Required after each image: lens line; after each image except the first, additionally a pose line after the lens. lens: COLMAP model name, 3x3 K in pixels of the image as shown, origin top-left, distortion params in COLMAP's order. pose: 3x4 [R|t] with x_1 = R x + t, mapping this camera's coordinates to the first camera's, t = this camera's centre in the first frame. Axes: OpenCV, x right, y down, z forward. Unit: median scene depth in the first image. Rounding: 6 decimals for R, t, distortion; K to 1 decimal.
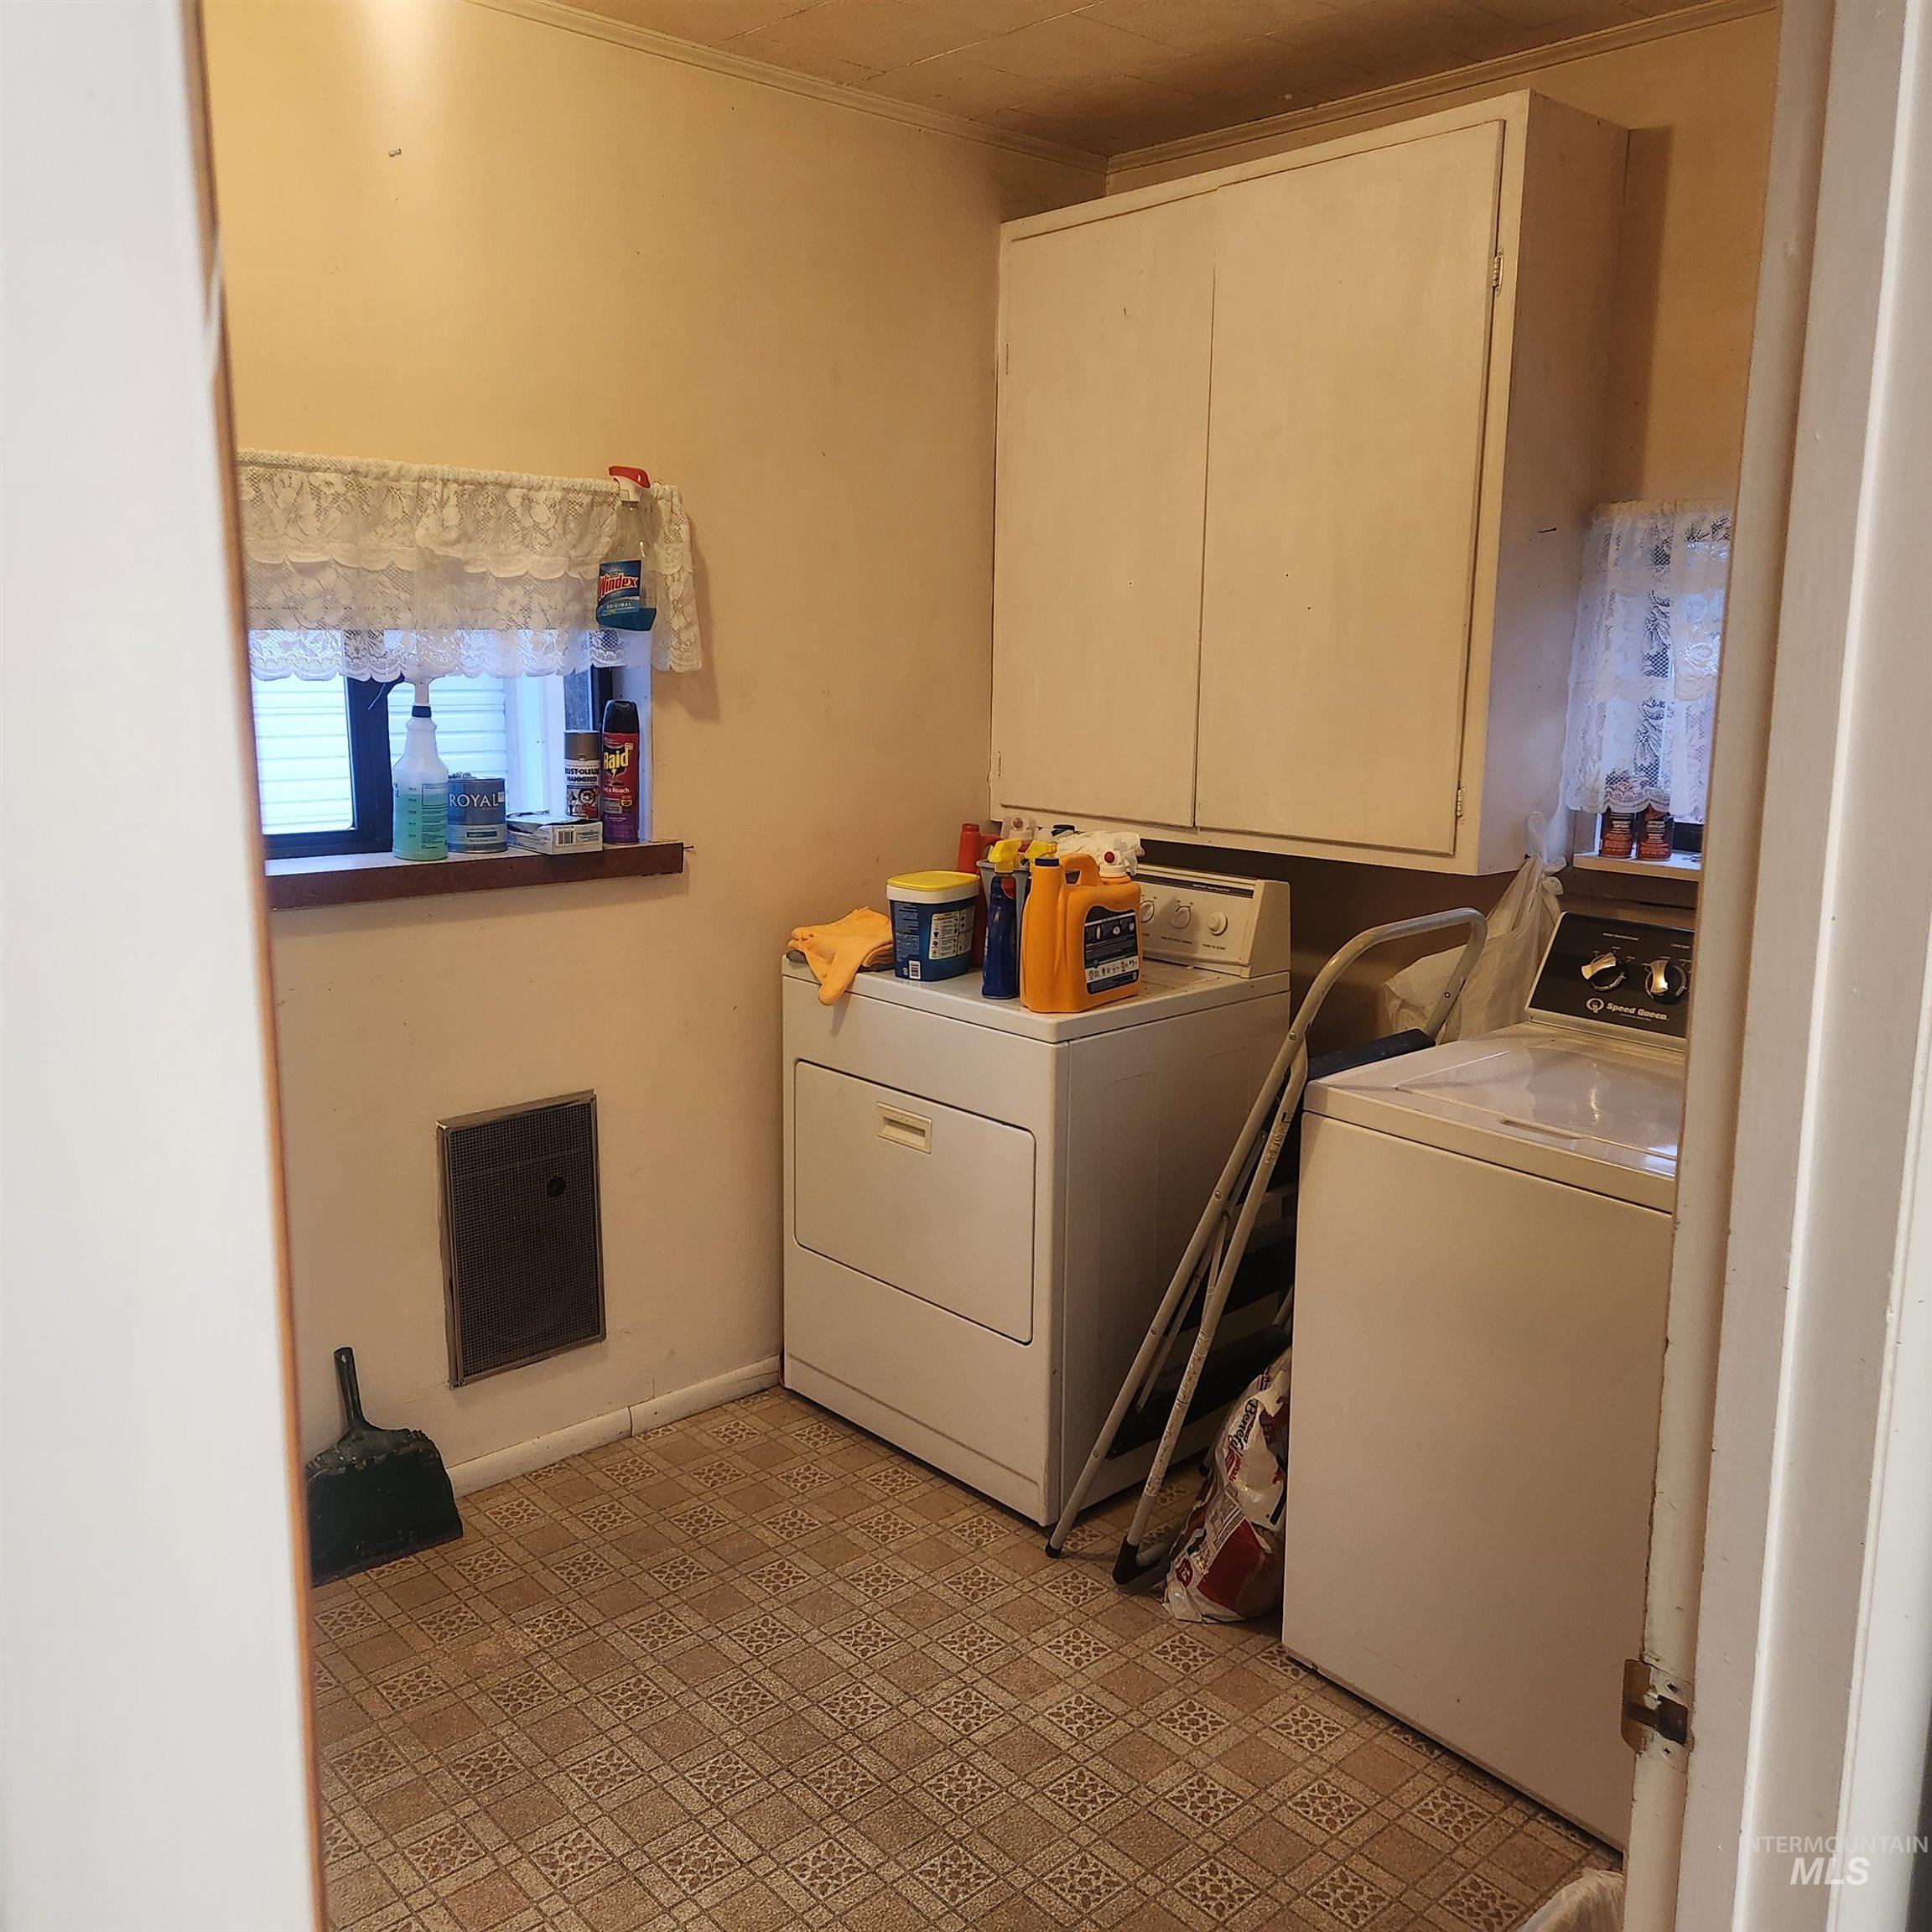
lens RADIAL K [[1717.1, 0, 905.3], [0, 1717.1, 936.4], [0, 0, 1]] dist [0.082673, -0.094019]
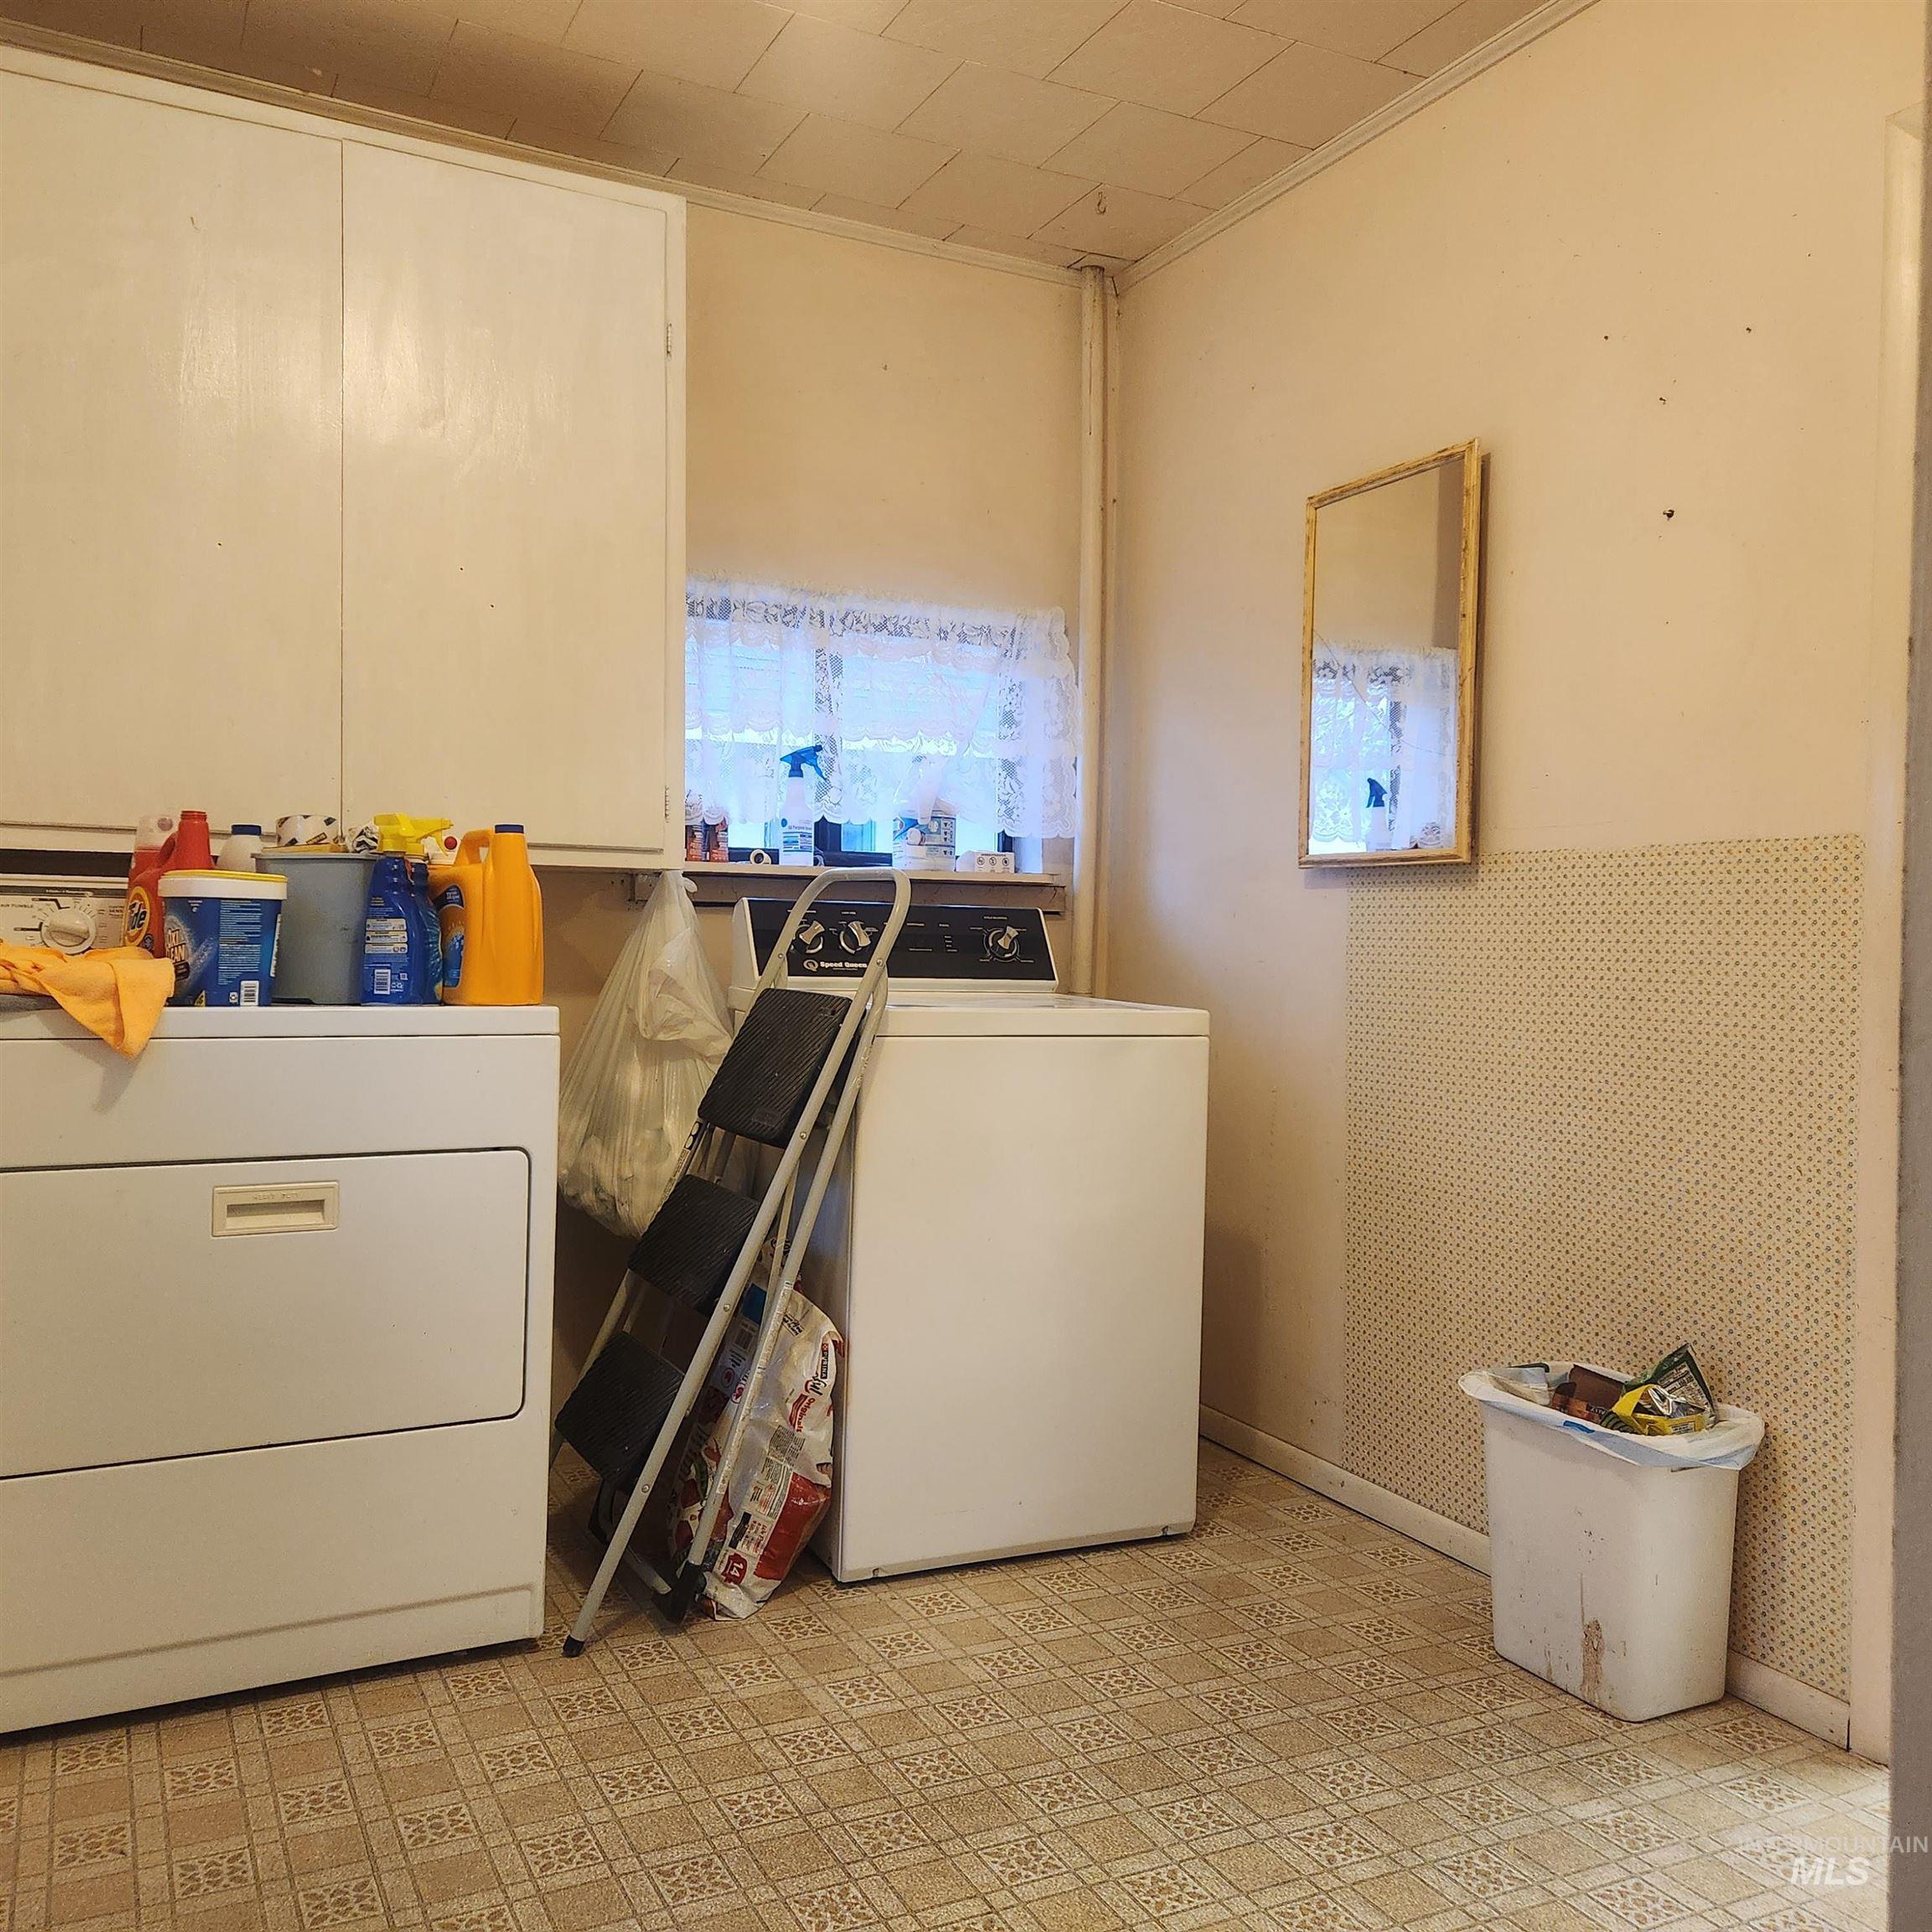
lens RADIAL K [[1724.7, 0, 969.9], [0, 1724.7, 959.3], [0, 0, 1]] dist [0.094963, -0.113628]
pose [[0.237206, -0.009272, 0.971415, -0.743429], [0.162554, 0.986235, -0.030280, 0.089701], [-0.957763, 0.165090, 0.235448, 0.609960]]
